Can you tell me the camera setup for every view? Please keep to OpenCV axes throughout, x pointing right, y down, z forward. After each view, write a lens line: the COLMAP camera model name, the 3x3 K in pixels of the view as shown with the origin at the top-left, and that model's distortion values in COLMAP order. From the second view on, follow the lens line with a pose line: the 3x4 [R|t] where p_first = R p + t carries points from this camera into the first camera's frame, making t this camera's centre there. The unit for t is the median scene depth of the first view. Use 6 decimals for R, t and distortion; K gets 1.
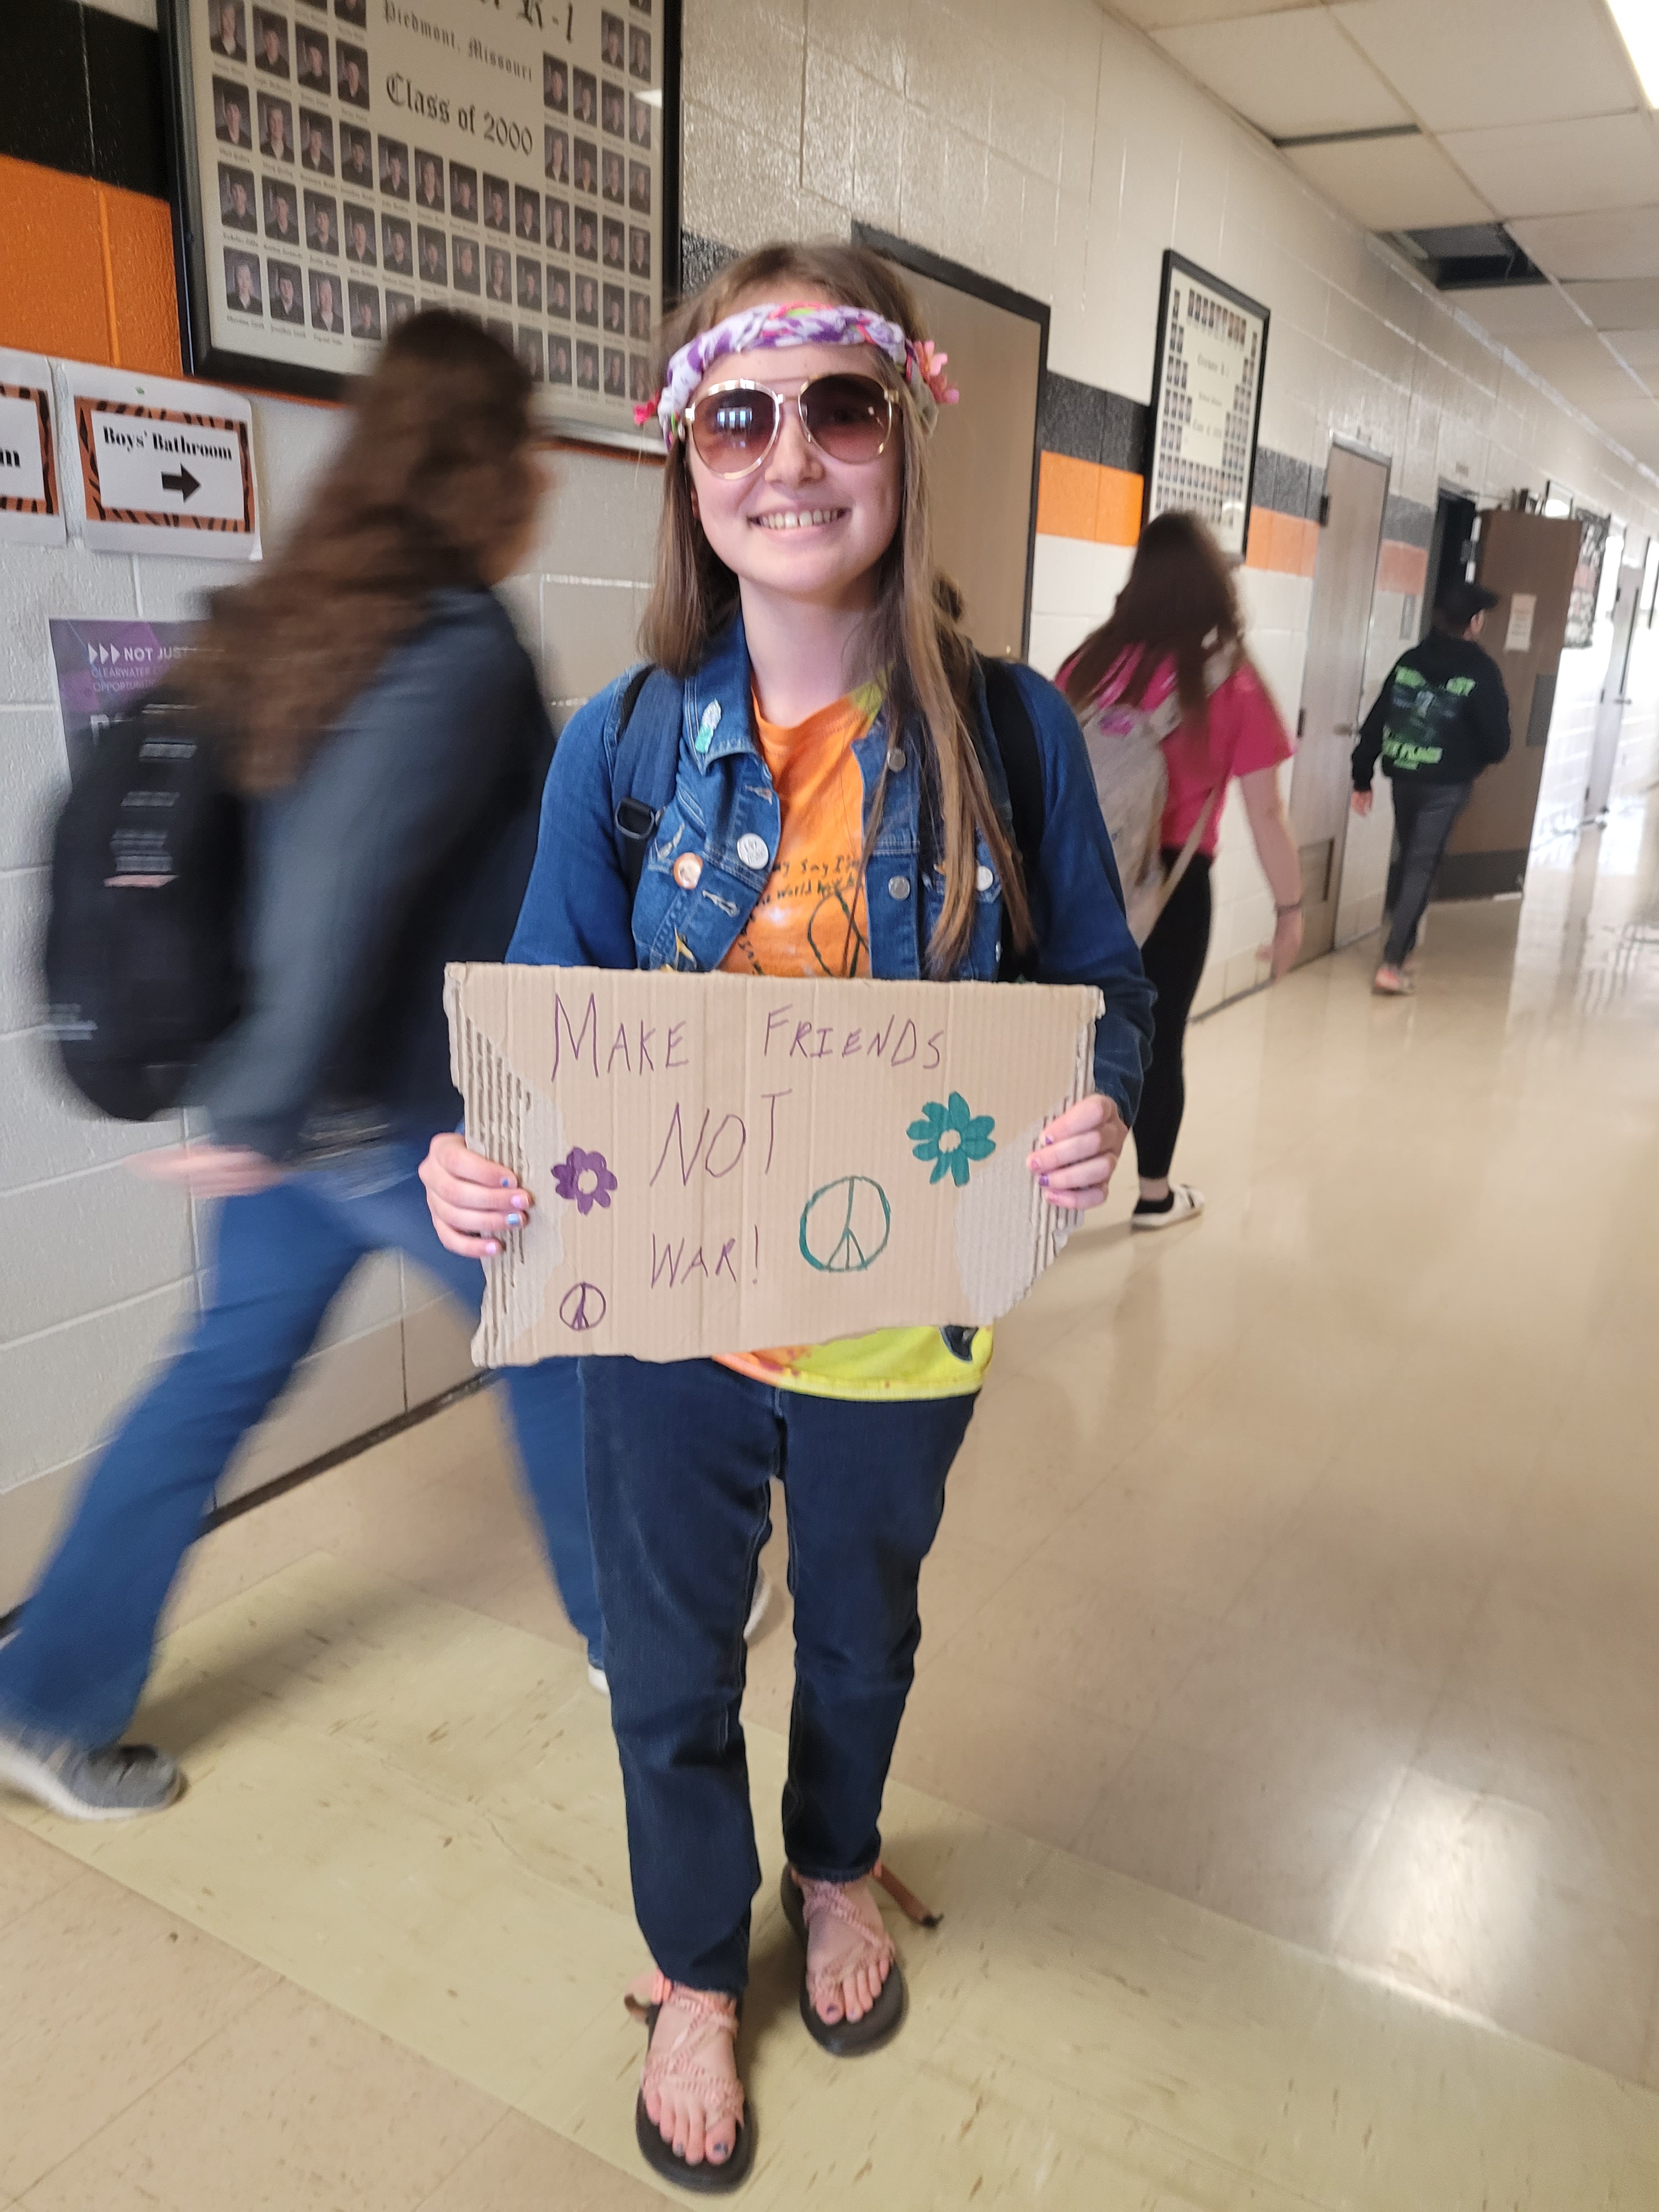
lens RADIAL K [[1711.2, 0, 852.0], [0, 1711.2, 1156.3], [0, 0, 1]] dist [0.047250, -0.049811]
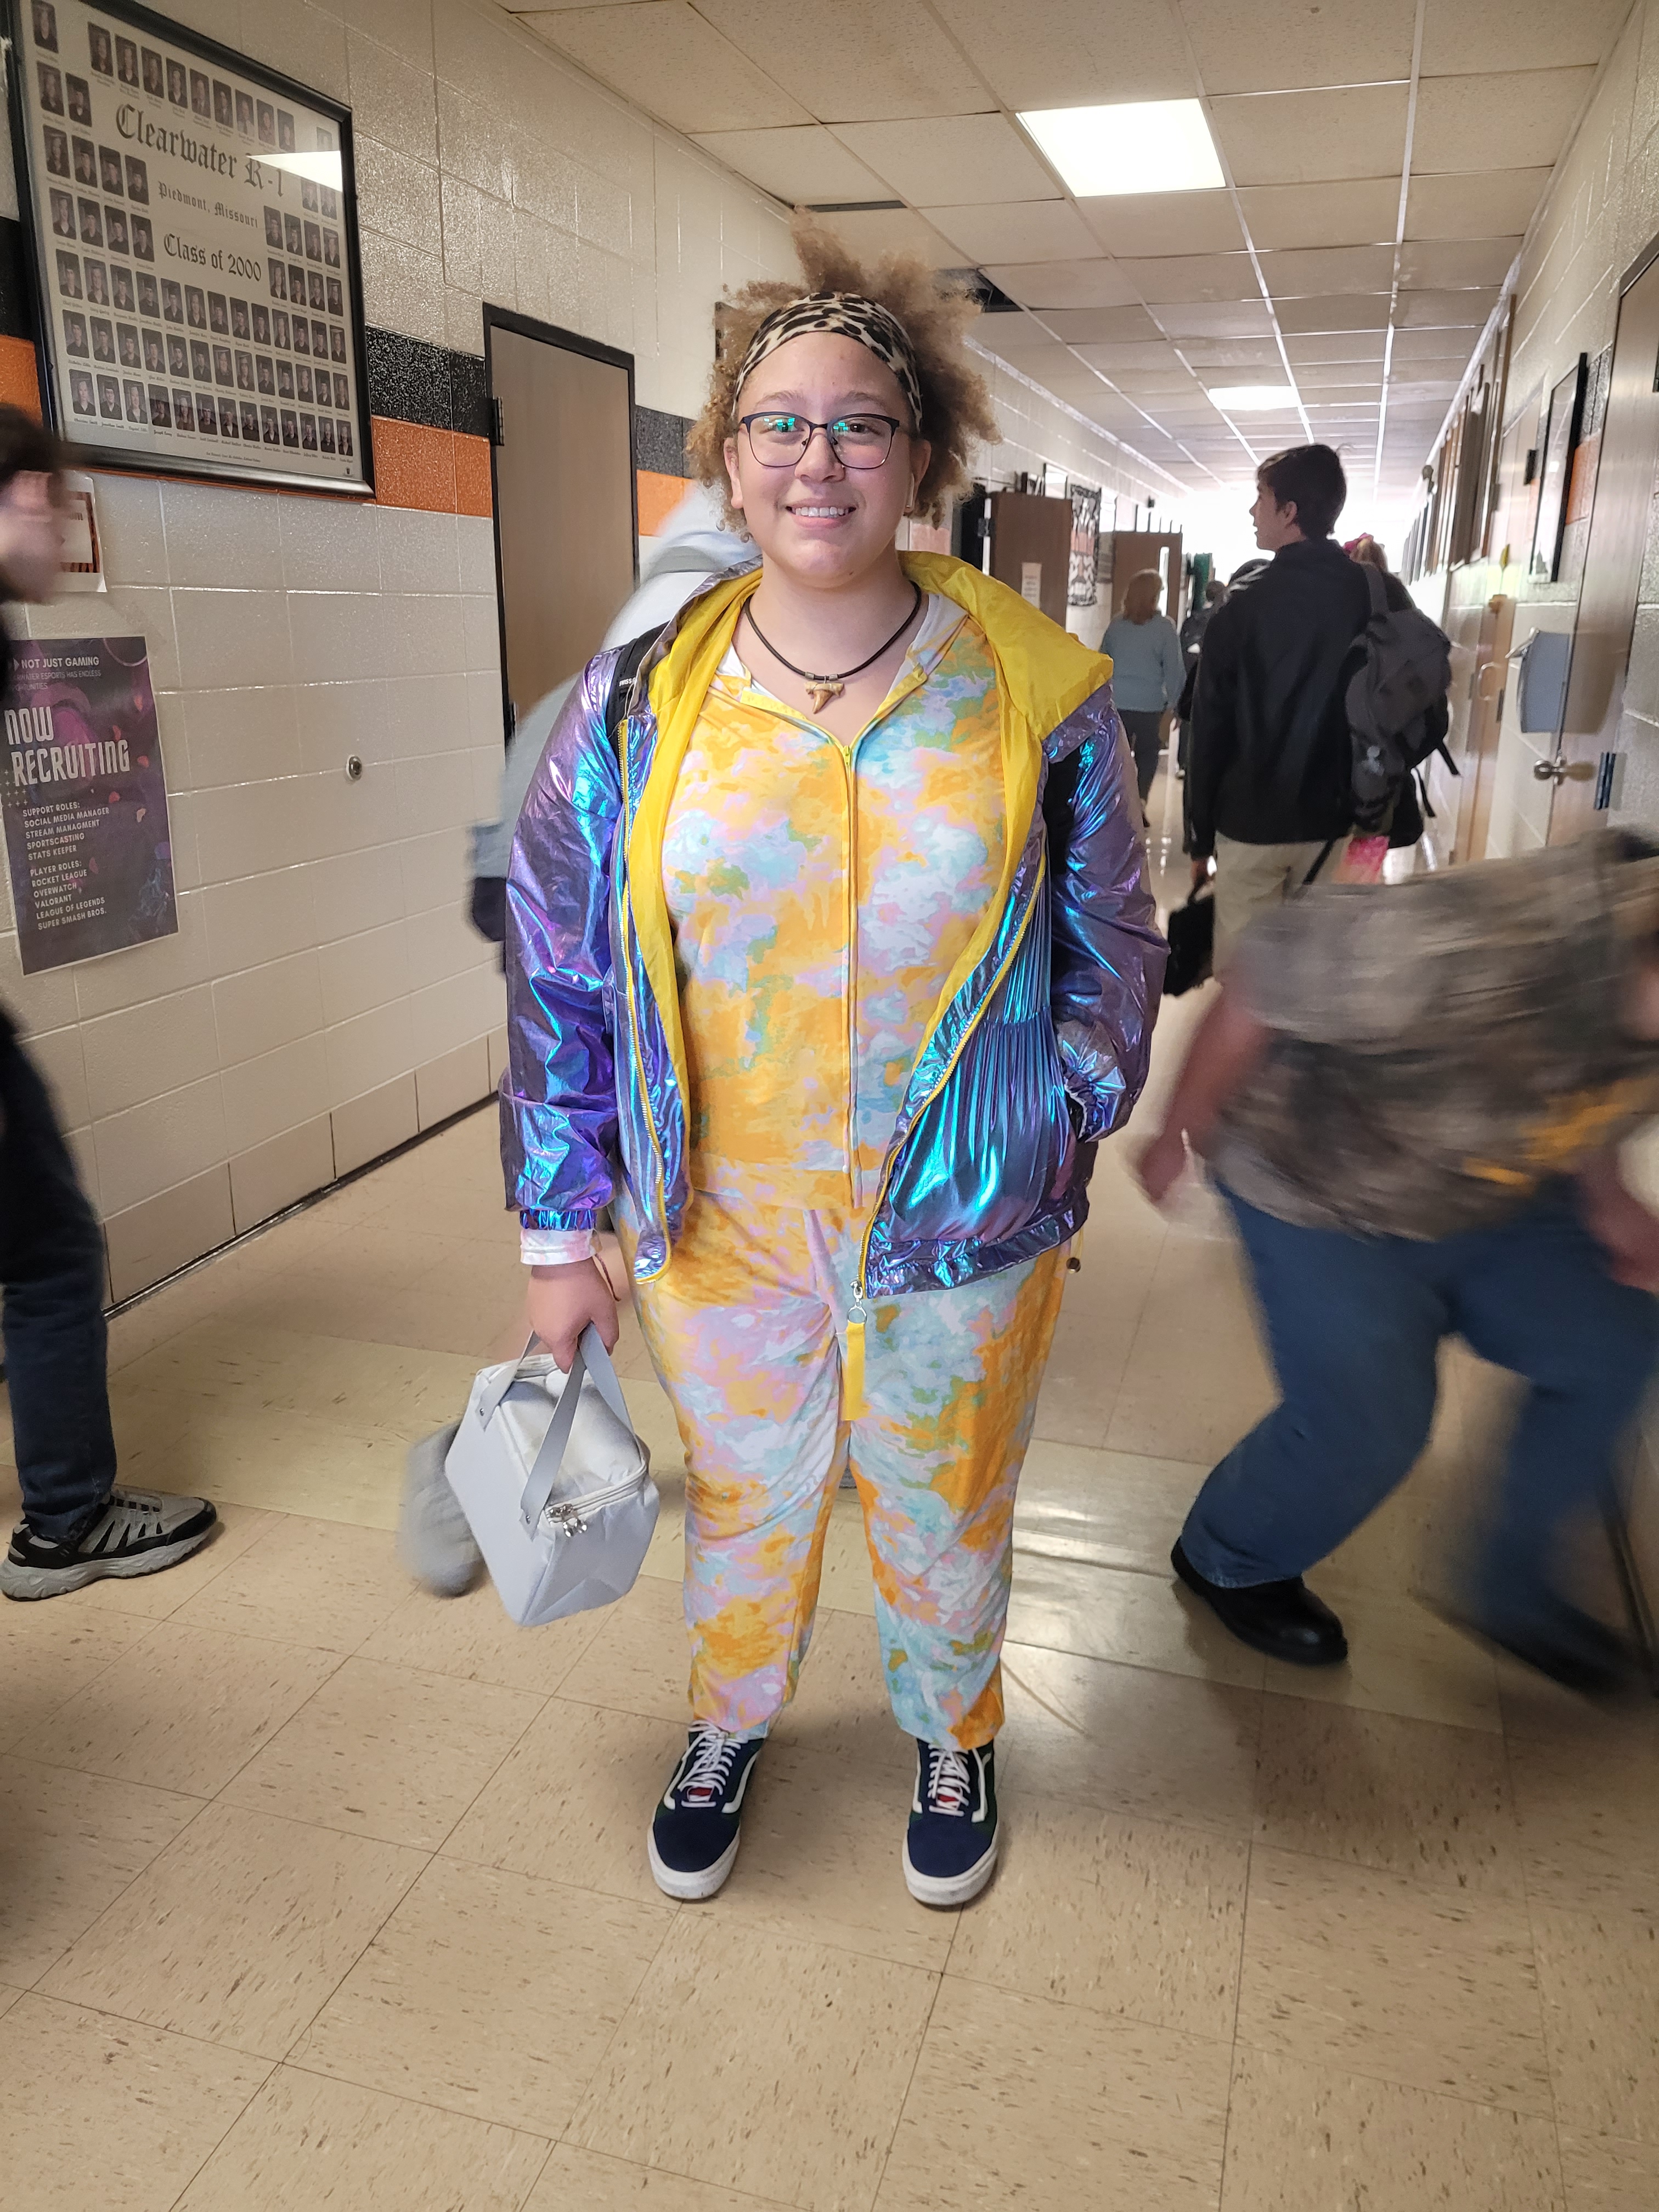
lens RADIAL K [[1694.9, 0, 837.1], [0, 1694.9, 1134.8], [0, 0, 1]] dist [0.063614, -0.061152]
pose [[0.972929, -0.093221, 0.211467, -0.095143], [0.090255, 0.995638, 0.023657, 0.096431], [-0.212750, -0.003930, 0.977099, -0.421077]]
